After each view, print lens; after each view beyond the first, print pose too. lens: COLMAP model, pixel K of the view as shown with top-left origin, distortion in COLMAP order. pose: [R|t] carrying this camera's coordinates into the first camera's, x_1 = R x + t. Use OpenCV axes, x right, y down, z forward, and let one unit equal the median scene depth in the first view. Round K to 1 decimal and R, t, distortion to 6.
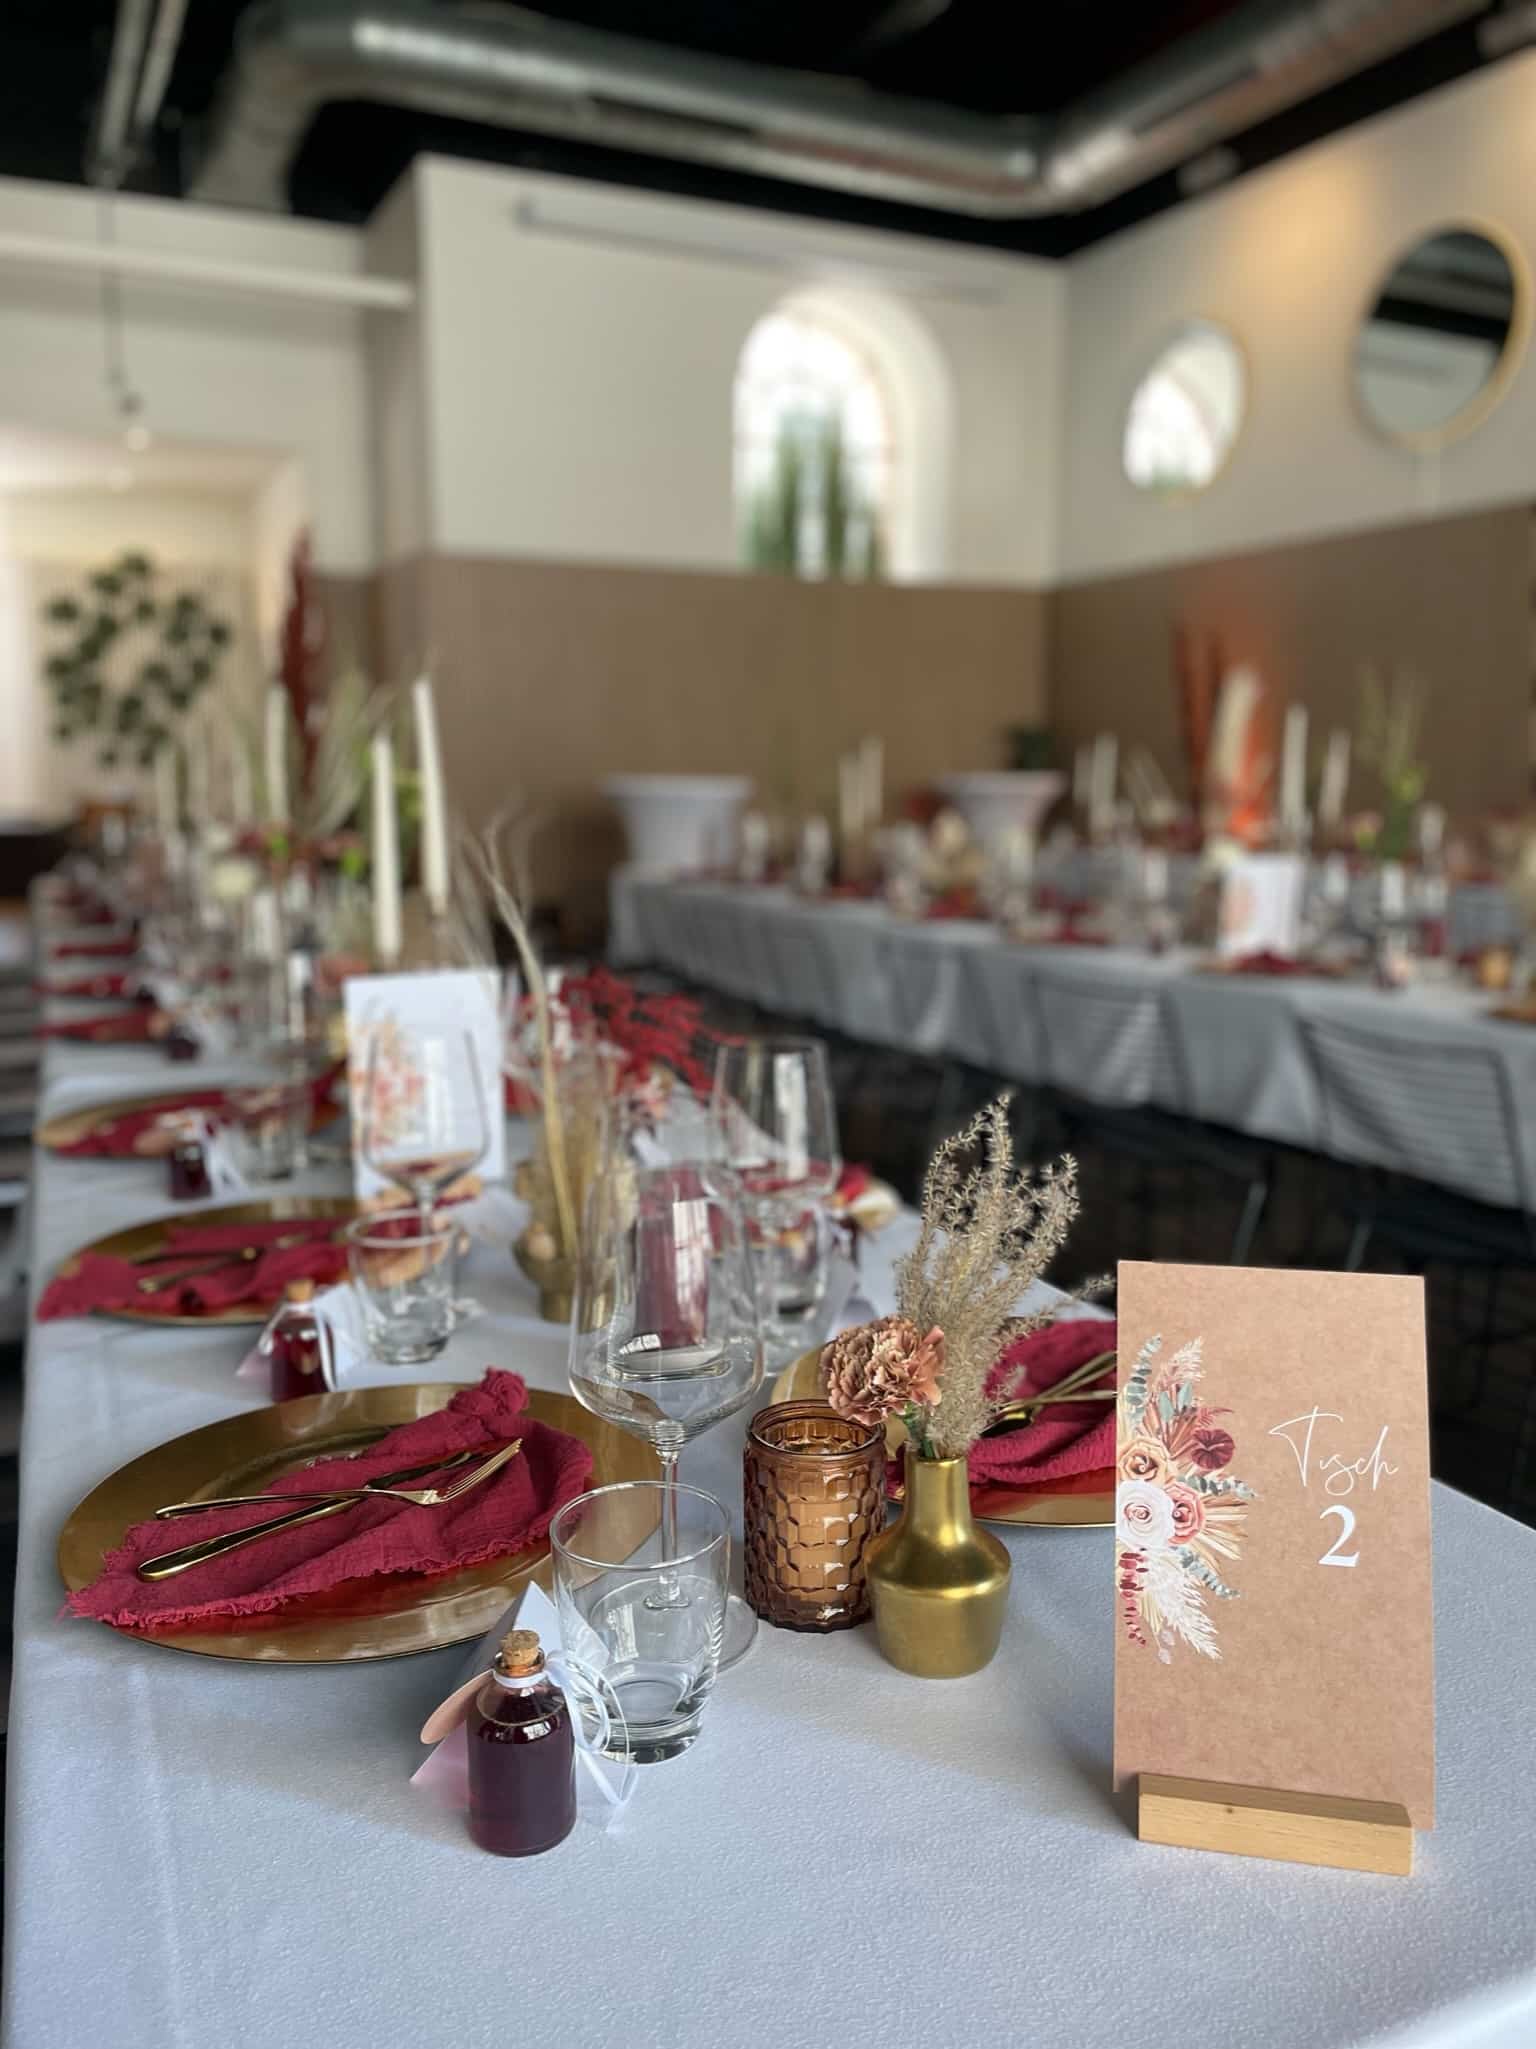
lens RADIAL K [[1558.0, 0, 765.5], [0, 1558.0, 1012.3], [0, 0, 1]] dist [0.011508, -0.012406]
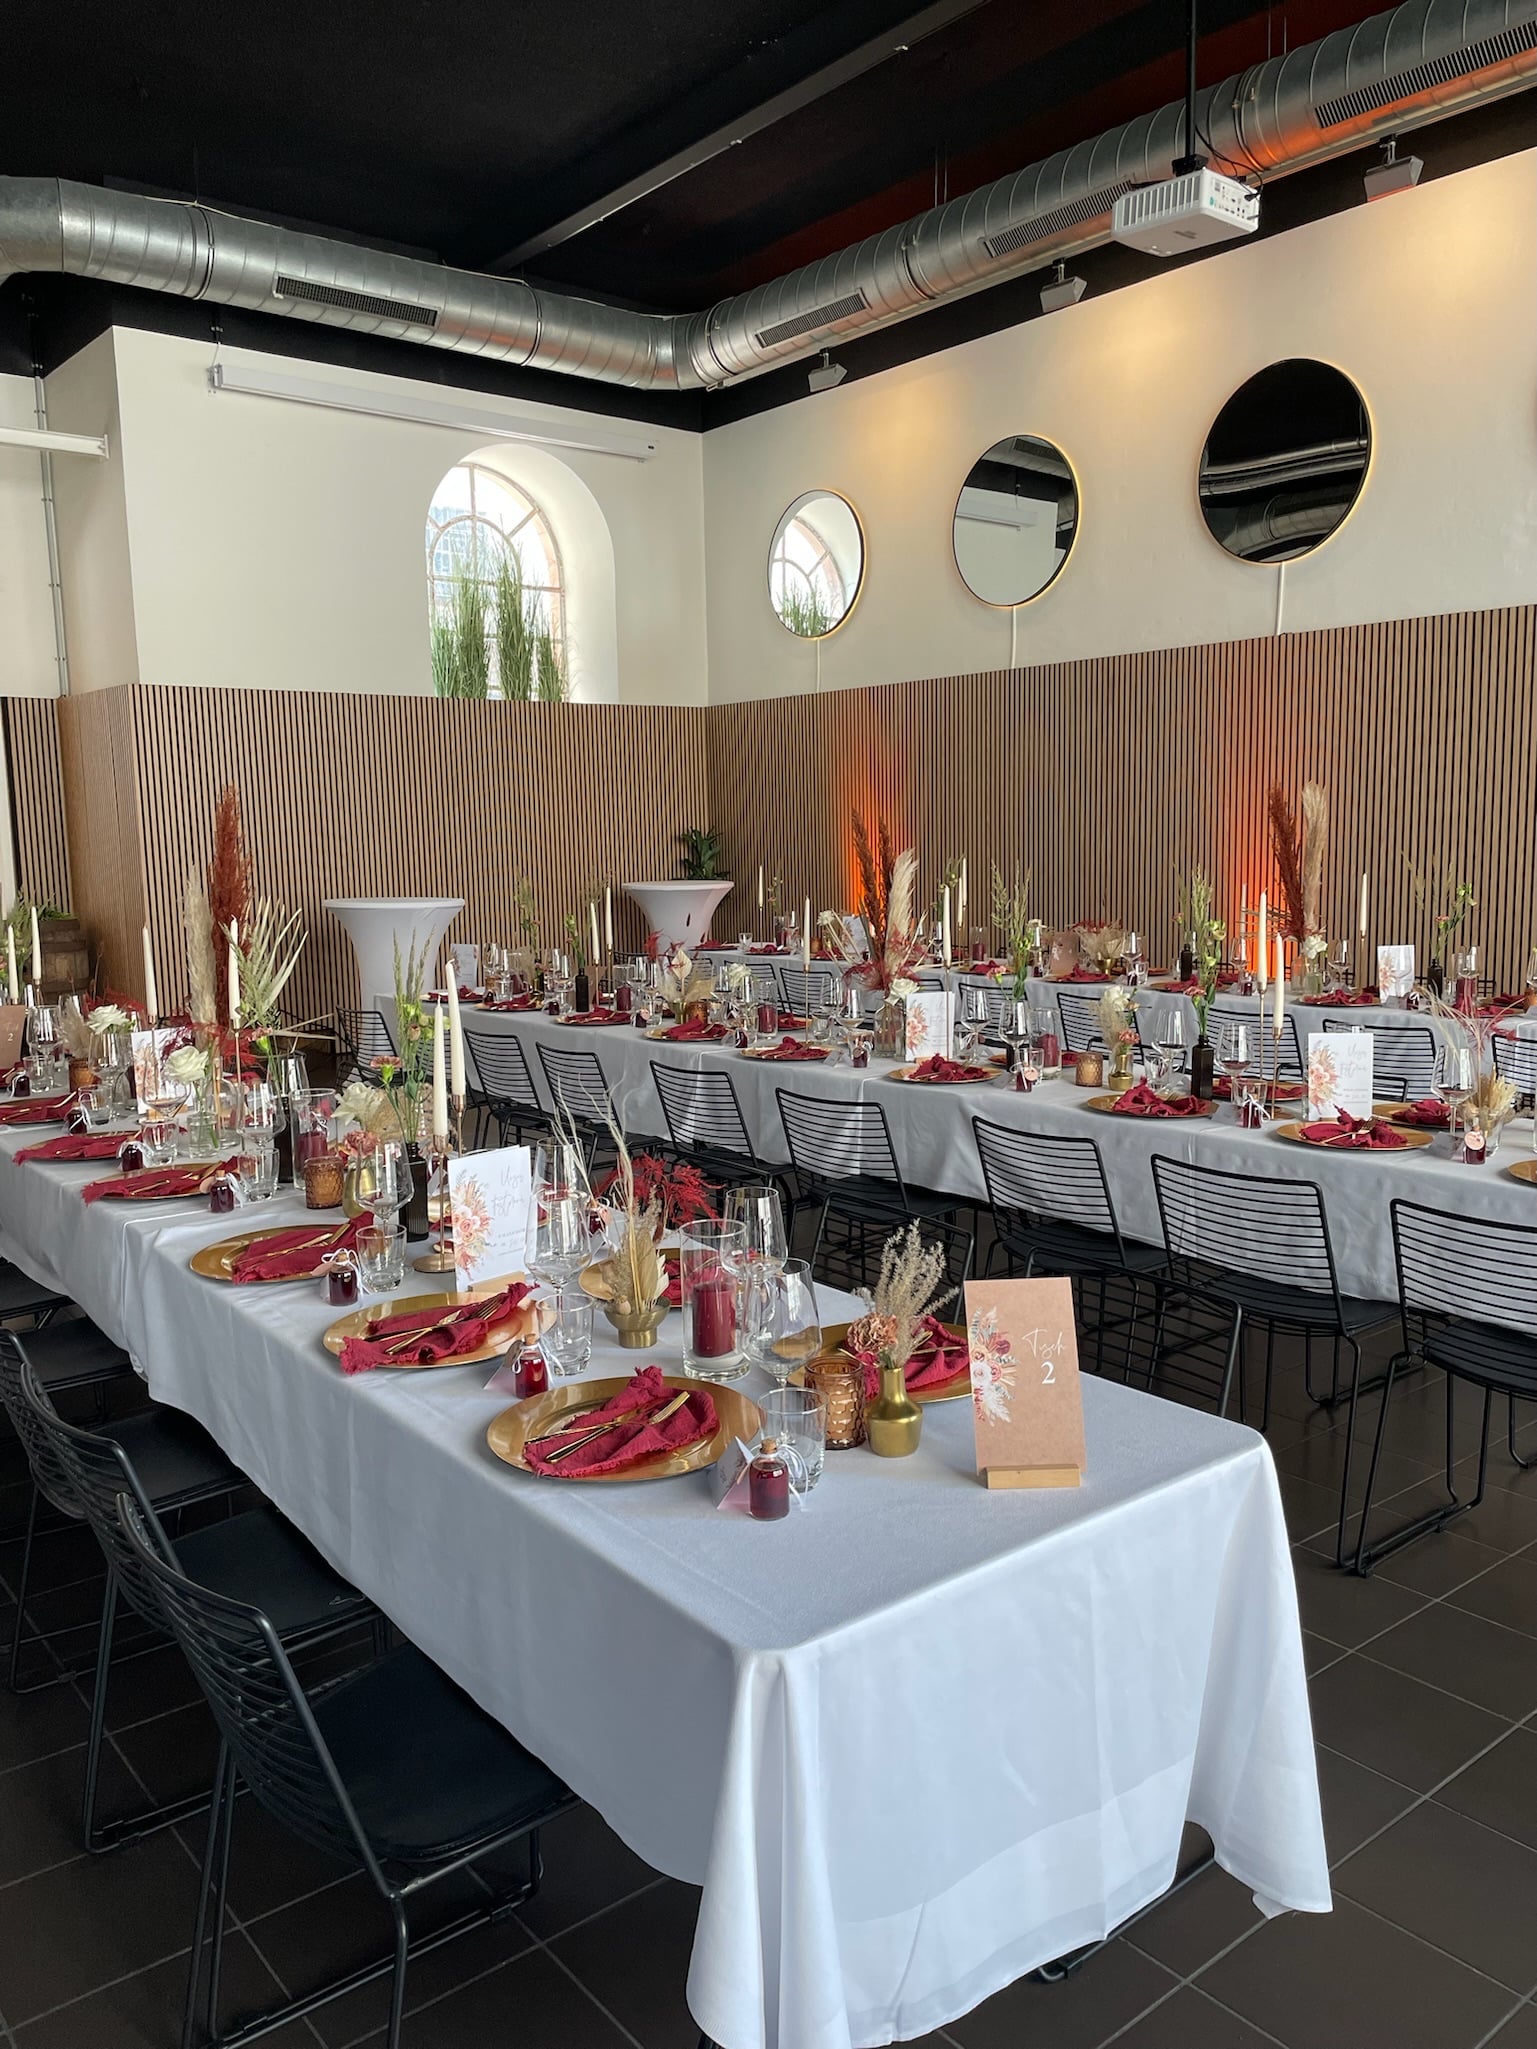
lens RADIAL K [[1558.0, 0, 770.8], [0, 1558.0, 1038.7], [0, 0, 1]] dist [0.011508, -0.012406]
pose [[0.971639, -0.054332, 0.230144, -0.112395], [0.059007, 0.998167, -0.013478, -0.038974], [-0.228990, 0.026676, 0.973063, -0.250498]]
